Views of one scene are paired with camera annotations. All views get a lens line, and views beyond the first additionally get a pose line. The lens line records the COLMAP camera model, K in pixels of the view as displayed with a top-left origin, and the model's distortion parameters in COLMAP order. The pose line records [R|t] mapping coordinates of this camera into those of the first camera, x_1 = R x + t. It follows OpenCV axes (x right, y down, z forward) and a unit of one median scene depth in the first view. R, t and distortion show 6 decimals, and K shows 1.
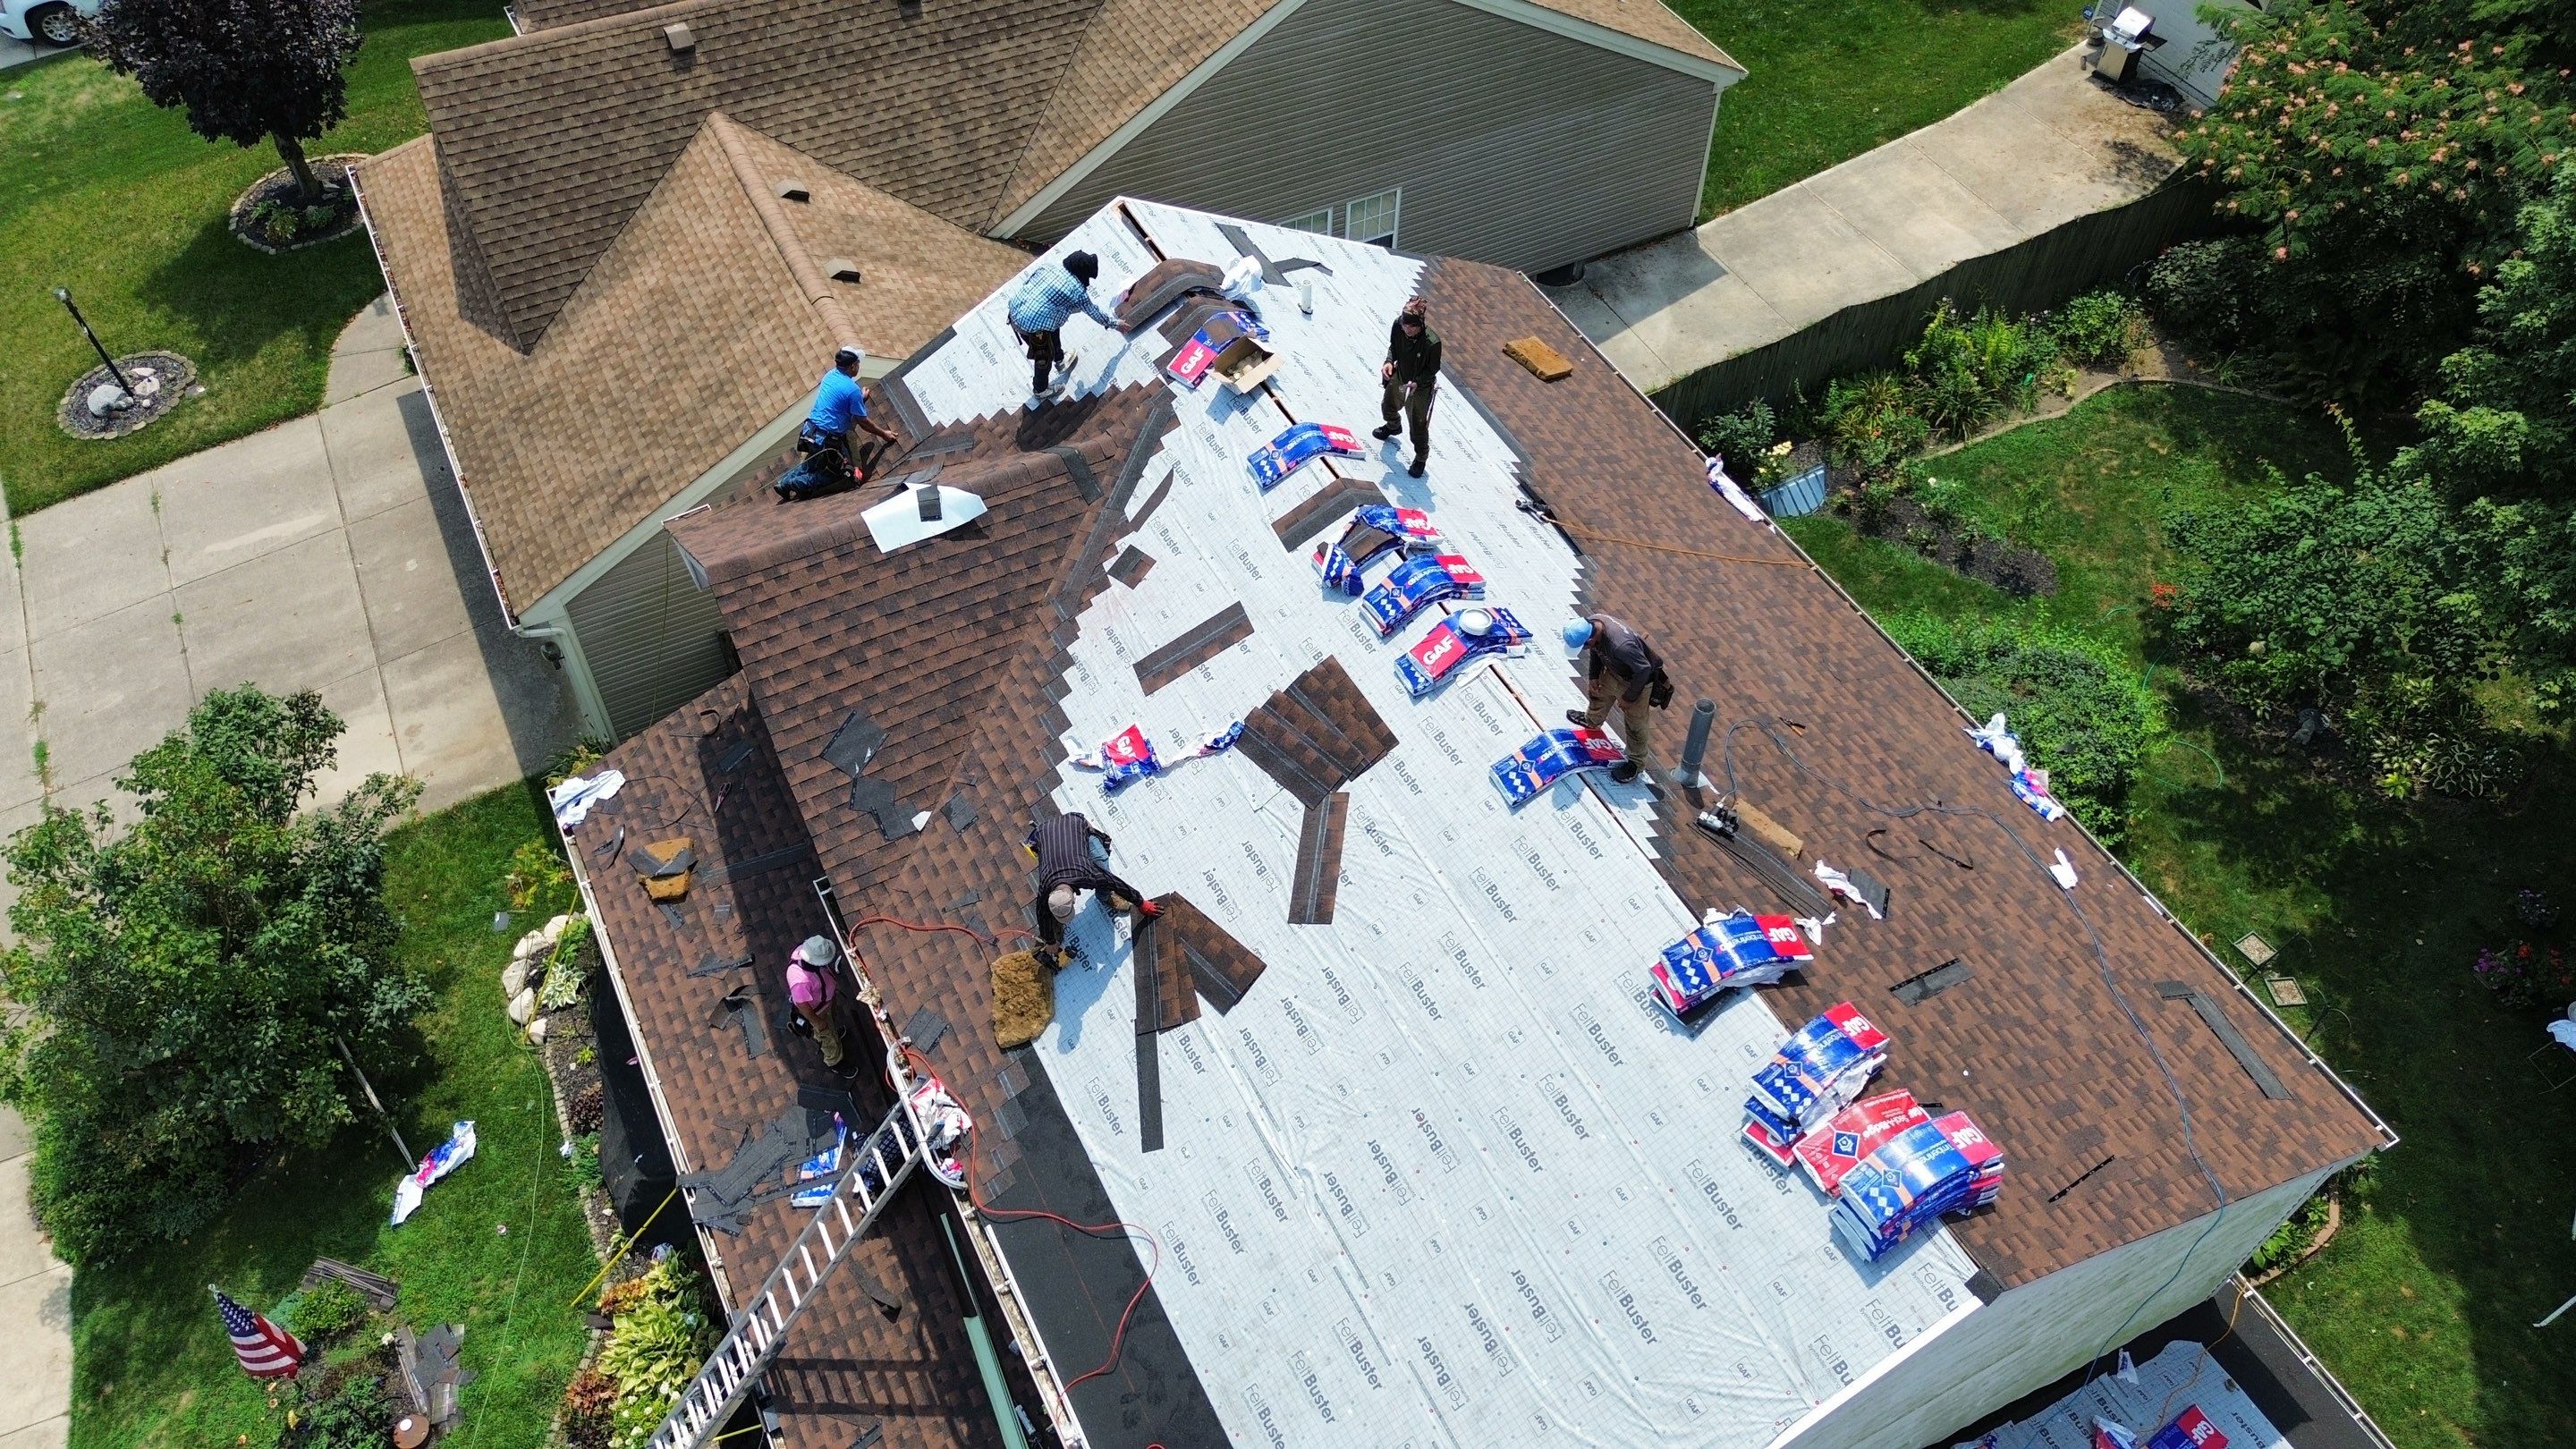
lens RADIAL K [[1841.7, 0, 1285.6], [0, 1841.7, 720.9], [0, 0, 1]] dist [0.051027, -0.048332]
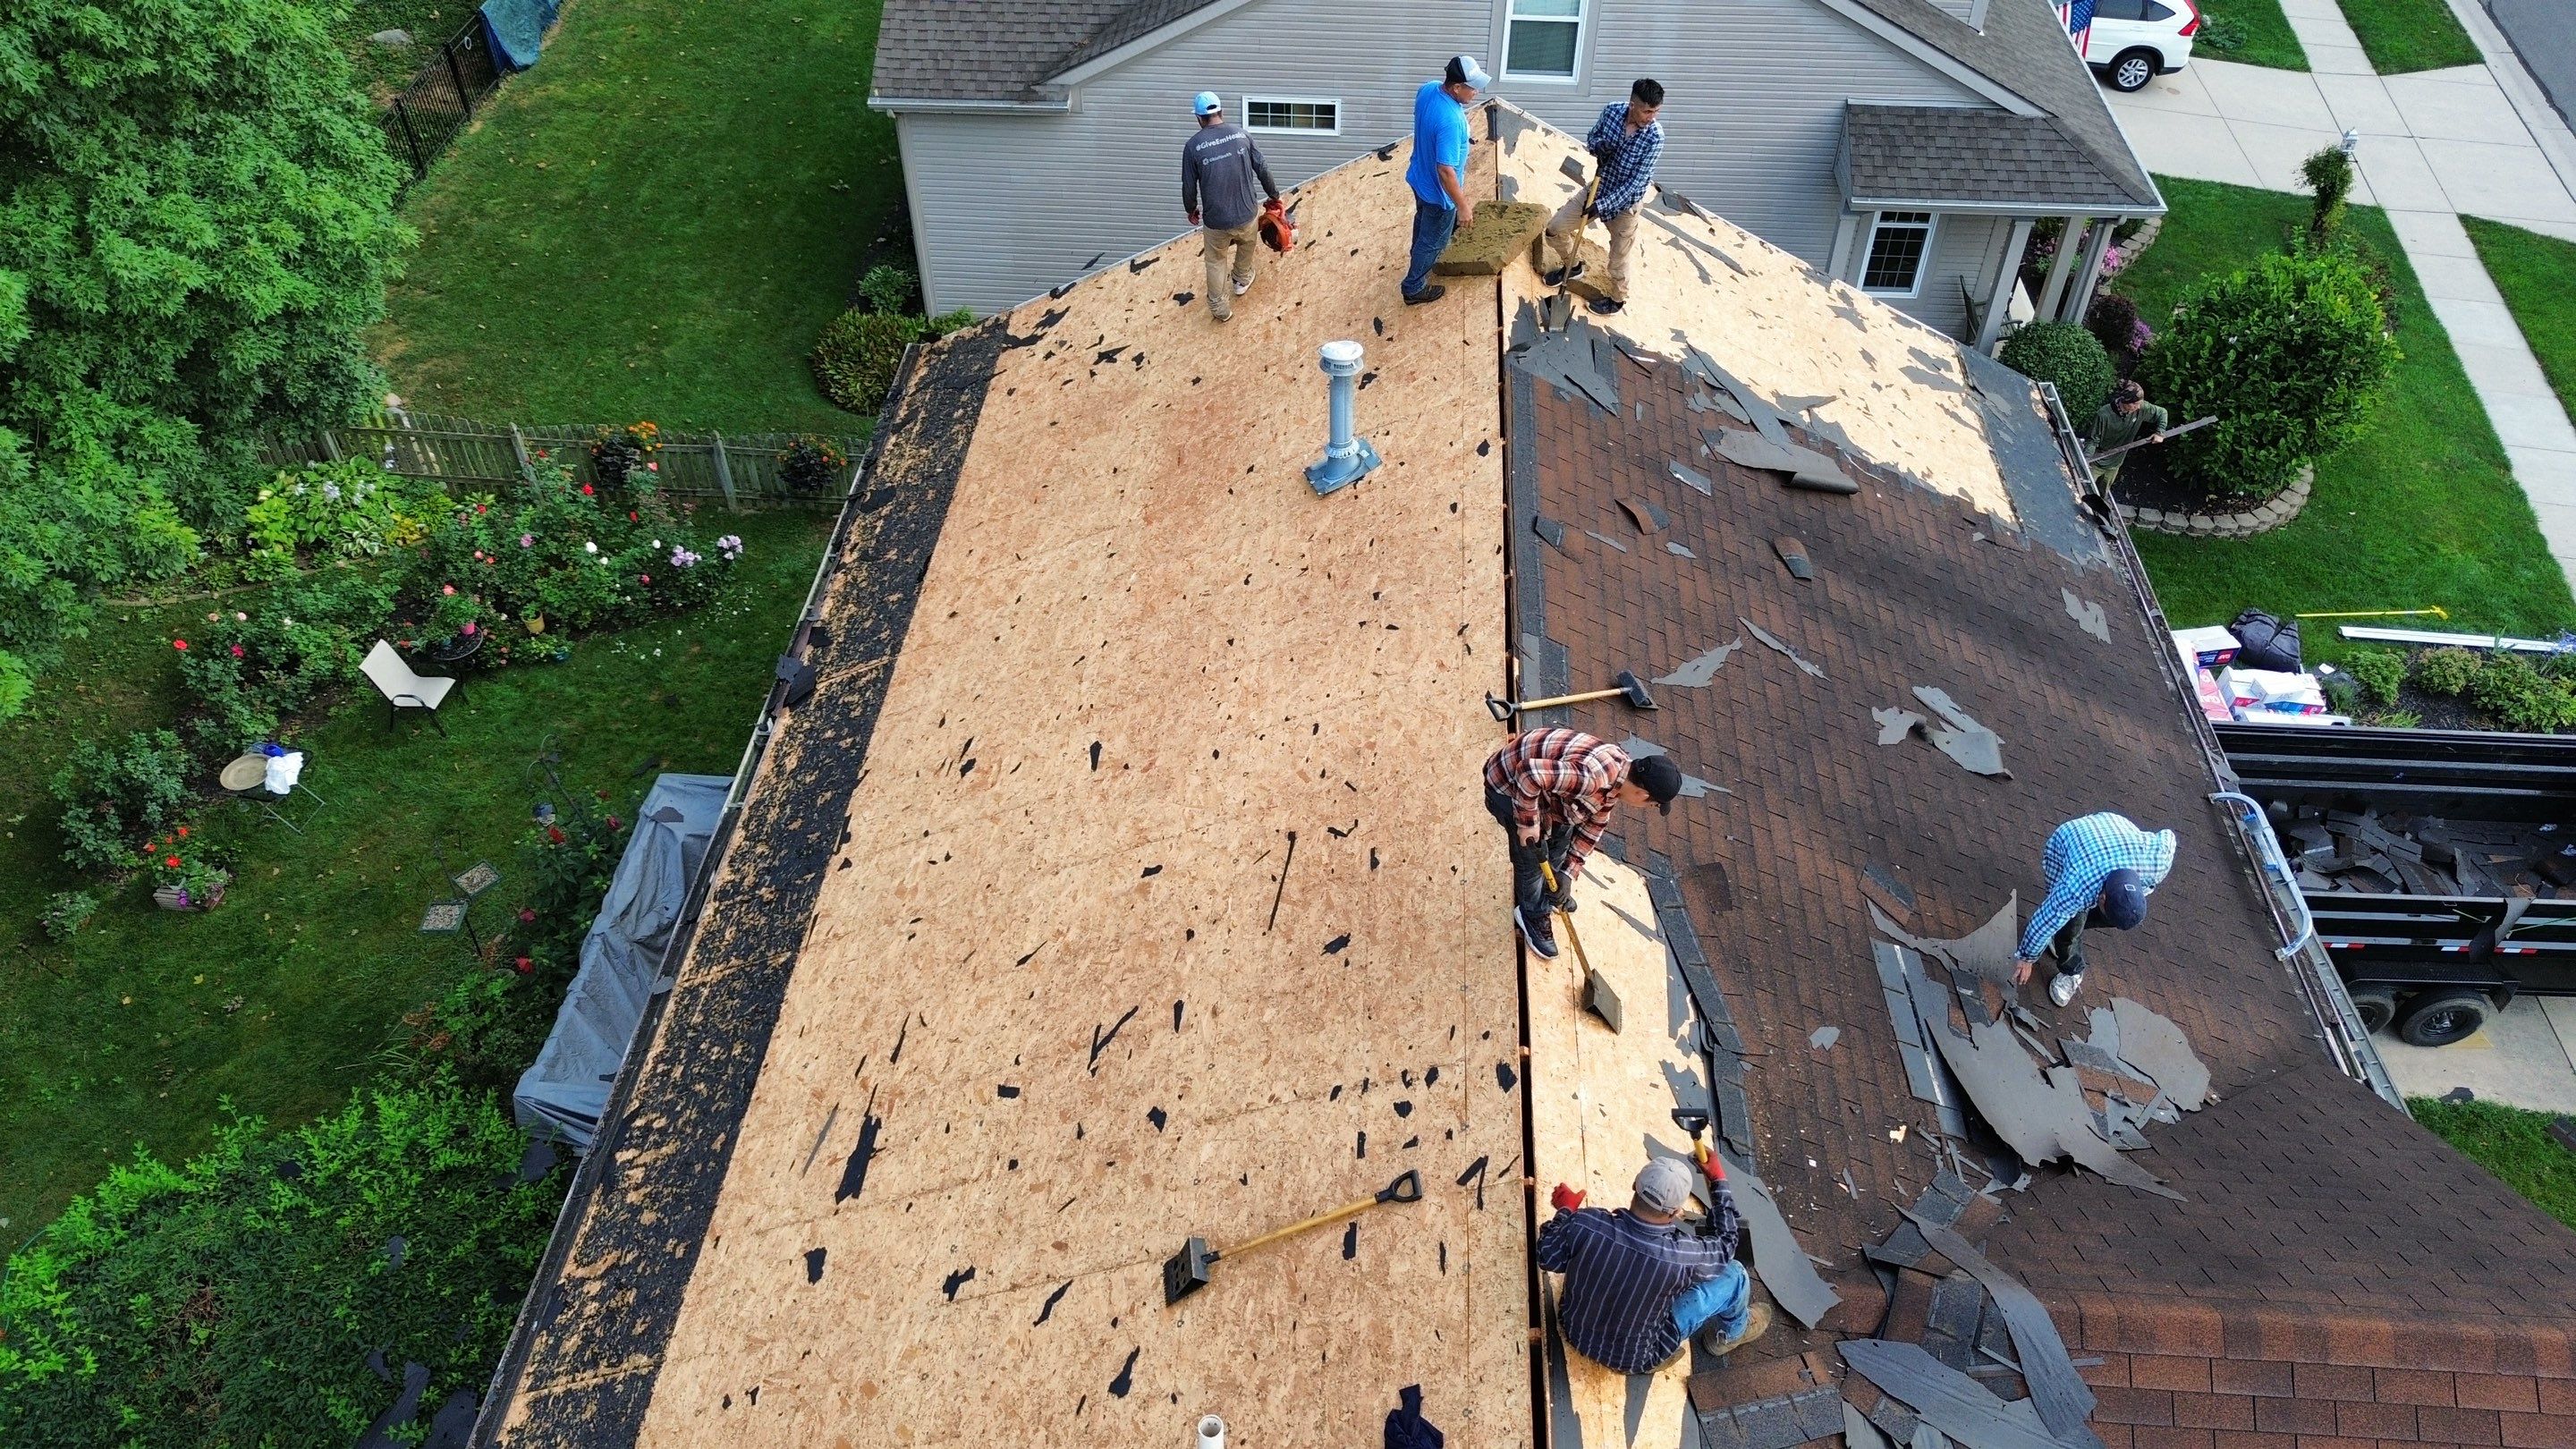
lens RADIAL K [[1841.7, 0, 1309.4], [0, 1841.7, 711.1], [0, 0, 1]] dist [0.051027, -0.048332]
pose [[-0.853221, -0.377315, 0.360067, -0.070615], [0.380884, 0.020839, 0.924388, -0.461036], [-0.356289, 0.925851, 0.125933, 0.611438]]
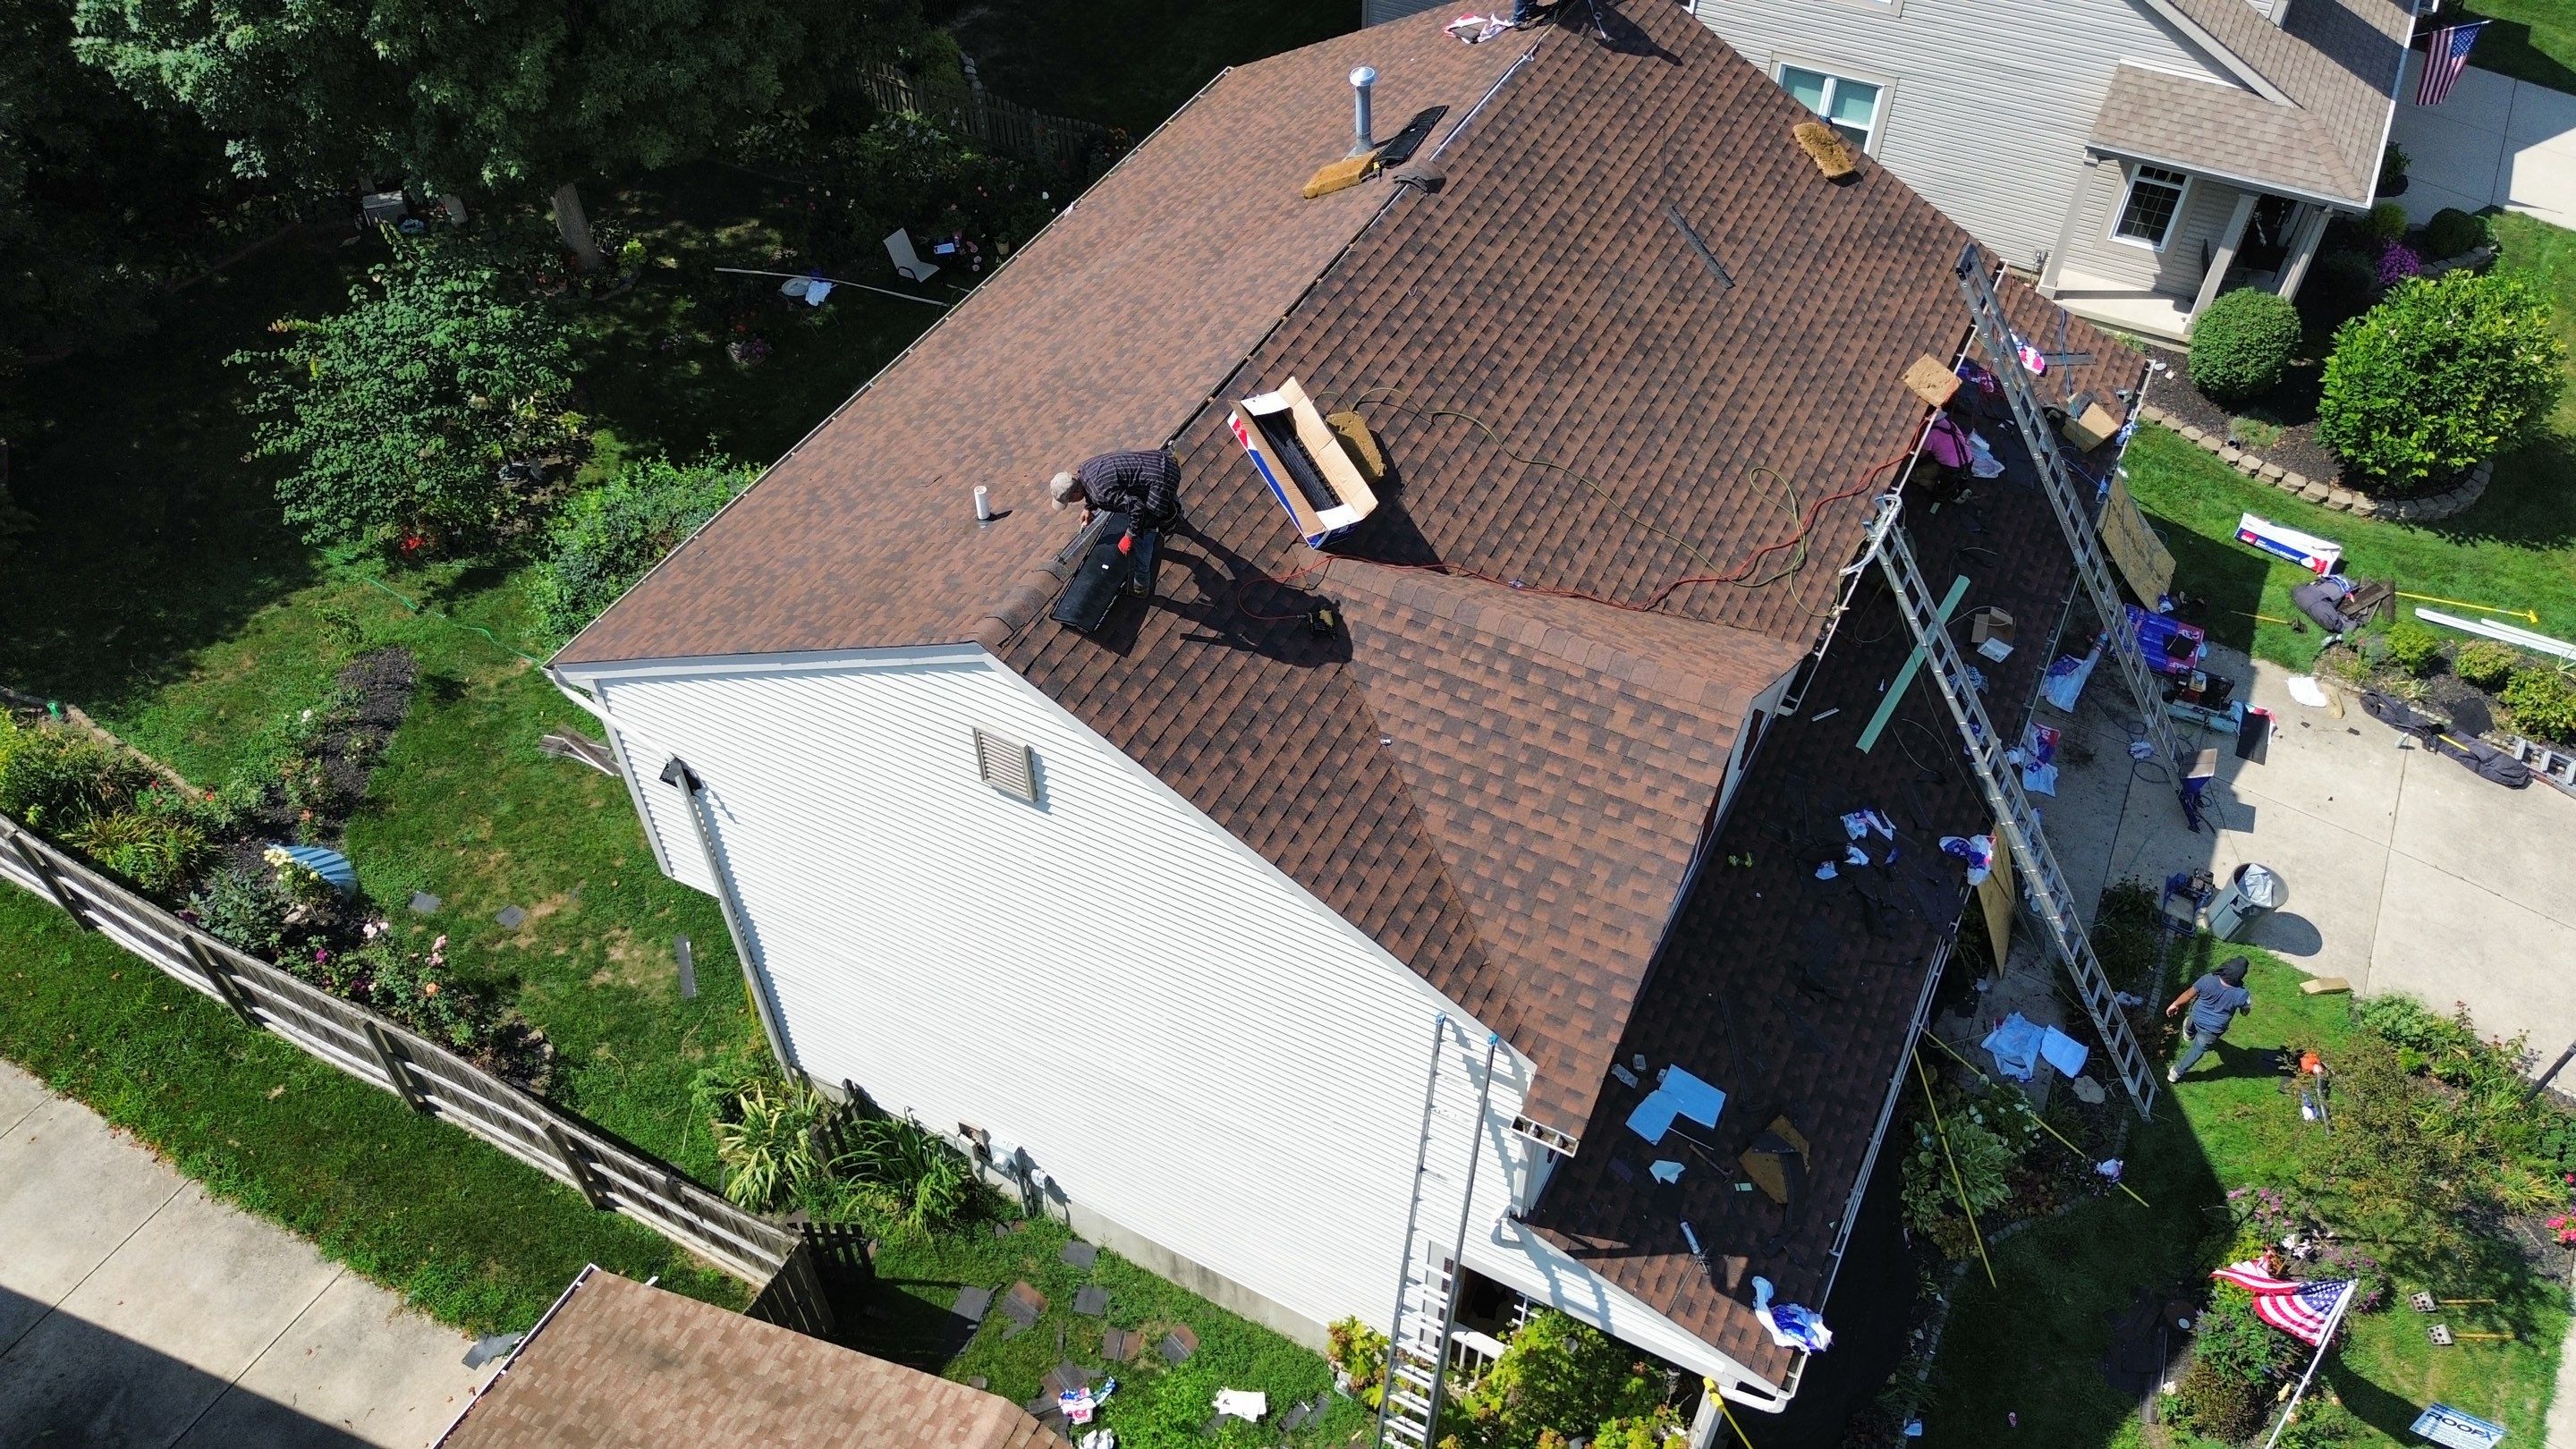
lens RADIAL K [[1841.7, 0, 1289.5], [0, 1841.7, 728.5], [0, 0, 1]] dist [0.051027, -0.048332]
pose [[-0.562663, -0.612333, 0.555390, -0.459201], [0.623413, 0.126931, 0.771521, -0.600443], [-0.542924, 0.780344, 0.310317, 0.572714]]
